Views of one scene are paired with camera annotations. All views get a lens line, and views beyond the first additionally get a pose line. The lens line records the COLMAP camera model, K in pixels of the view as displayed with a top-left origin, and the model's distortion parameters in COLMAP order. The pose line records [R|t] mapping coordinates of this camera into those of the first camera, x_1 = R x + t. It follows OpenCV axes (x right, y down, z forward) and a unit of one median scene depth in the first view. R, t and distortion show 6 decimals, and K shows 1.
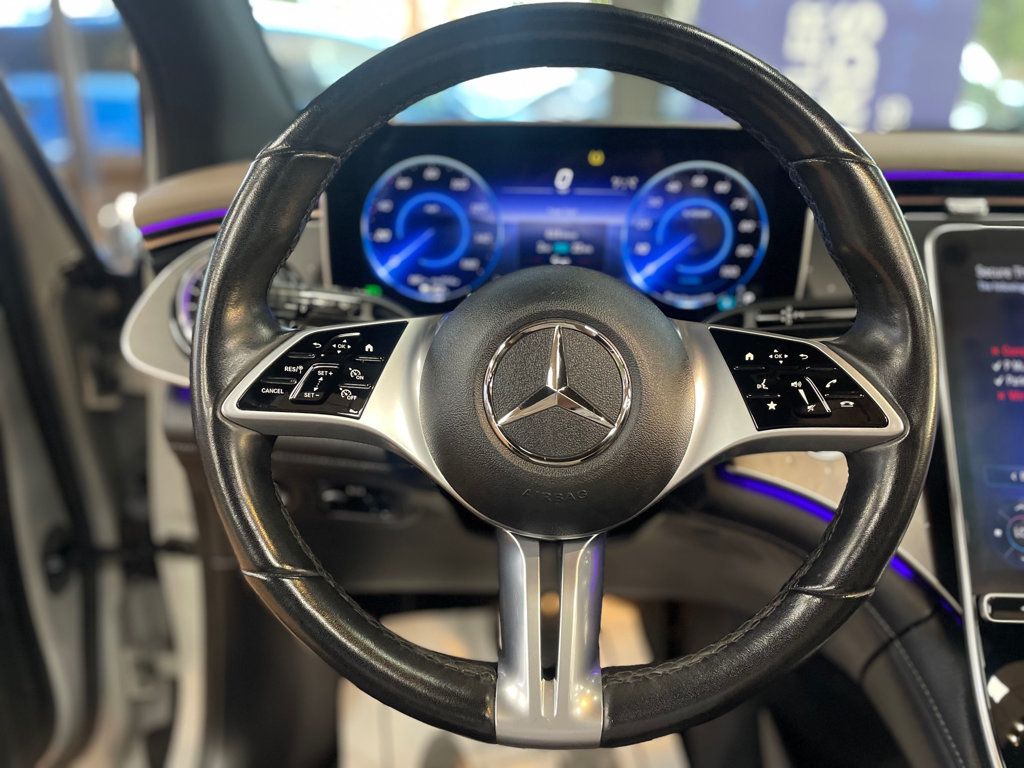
lens RADIAL K [[771.3, 0, 512.0], [0, 771.3, 384.0], [0, 0, 1]] dist [0.040810, 0.000218]
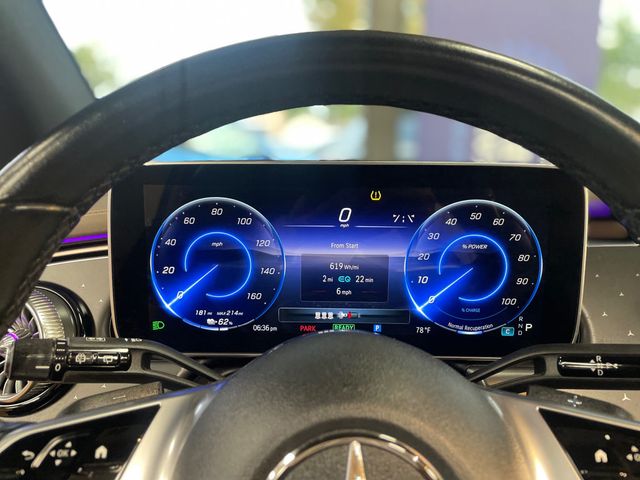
lens RADIAL K [[485.0, 0, 320.0], [0, 485.0, 240.0], [0, 0, 1]] dist [-0.001337, -0.003831]
pose [[0.999395, -0.014415, 0.031641, 0.012648], [0.019352, 0.986644, -0.161738, -0.126203], [-0.028886, 0.162253, 0.986326, 0.362978]]
